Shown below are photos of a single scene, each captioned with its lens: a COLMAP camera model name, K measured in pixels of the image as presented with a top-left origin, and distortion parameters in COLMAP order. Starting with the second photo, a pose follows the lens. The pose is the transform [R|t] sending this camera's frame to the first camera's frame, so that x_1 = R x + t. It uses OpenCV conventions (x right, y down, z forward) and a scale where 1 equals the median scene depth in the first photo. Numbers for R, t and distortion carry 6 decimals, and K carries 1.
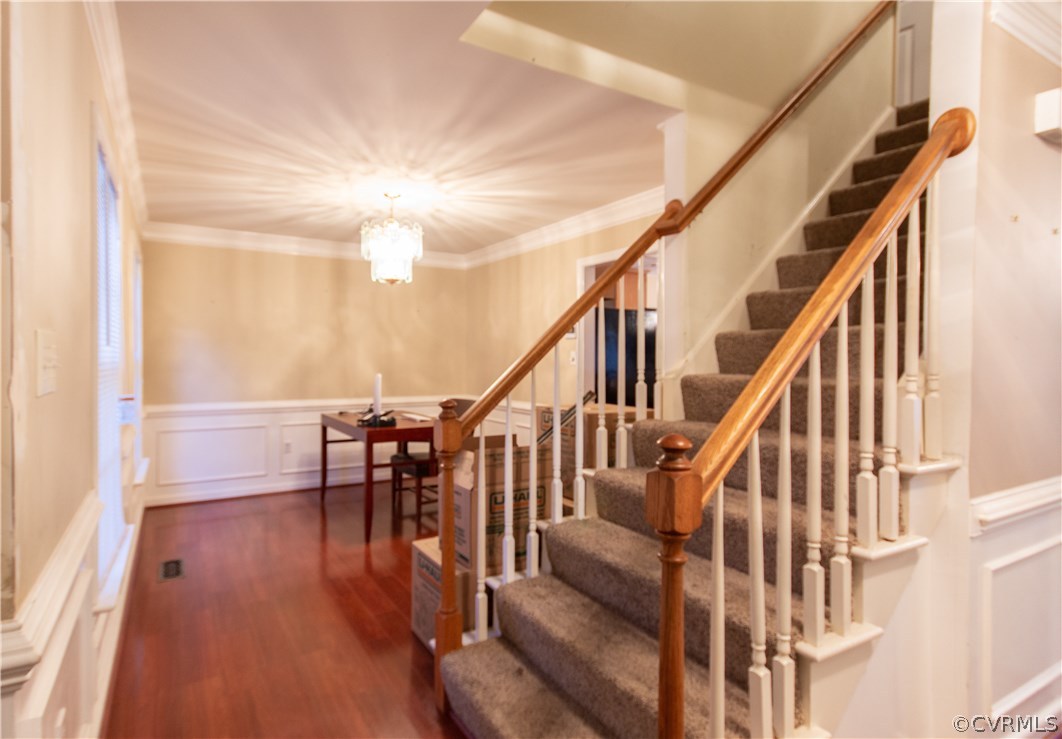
lens RADIAL K [[575.2, 0, 531.0], [0, 575.2, 369.5], [0, 0, 1]] dist [-0.001126, -0.000039]
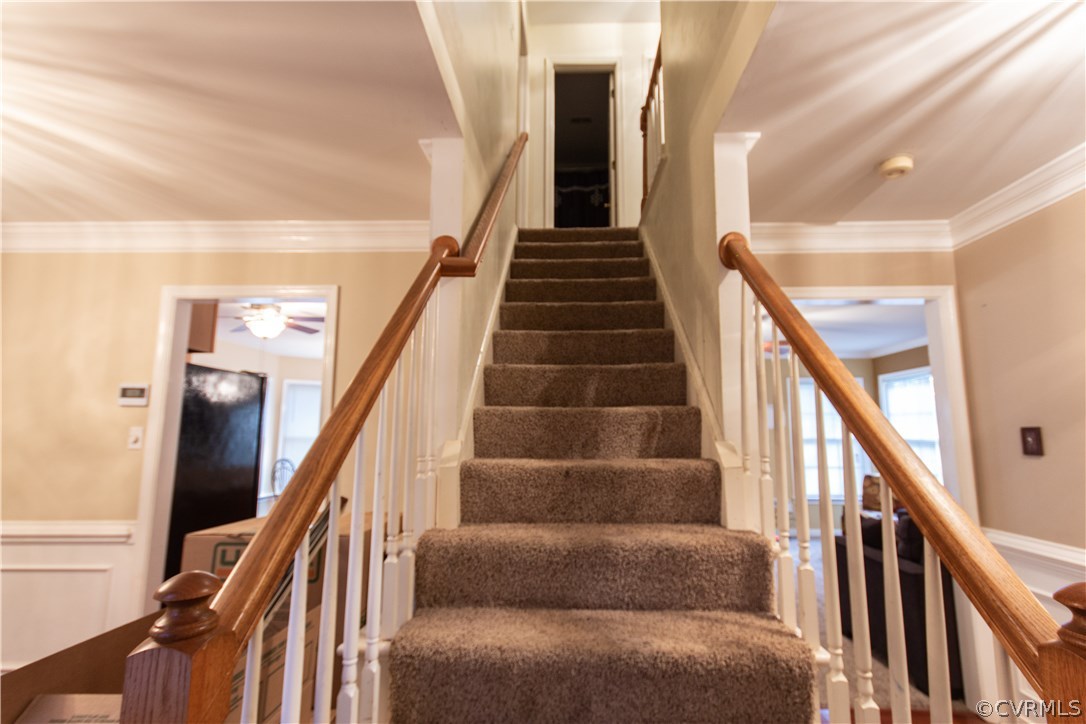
lens RADIAL K [[503.9, 0, 546.6], [0, 503.9, 369.8], [0, 0, 1]] dist [0.016434, -0.000022]
pose [[0.560666, 0.103002, 0.821611, -0.202315], [0.015875, 0.990714, -0.135034, -0.016836], [-0.827890, 0.088752, 0.553824, 0.467291]]
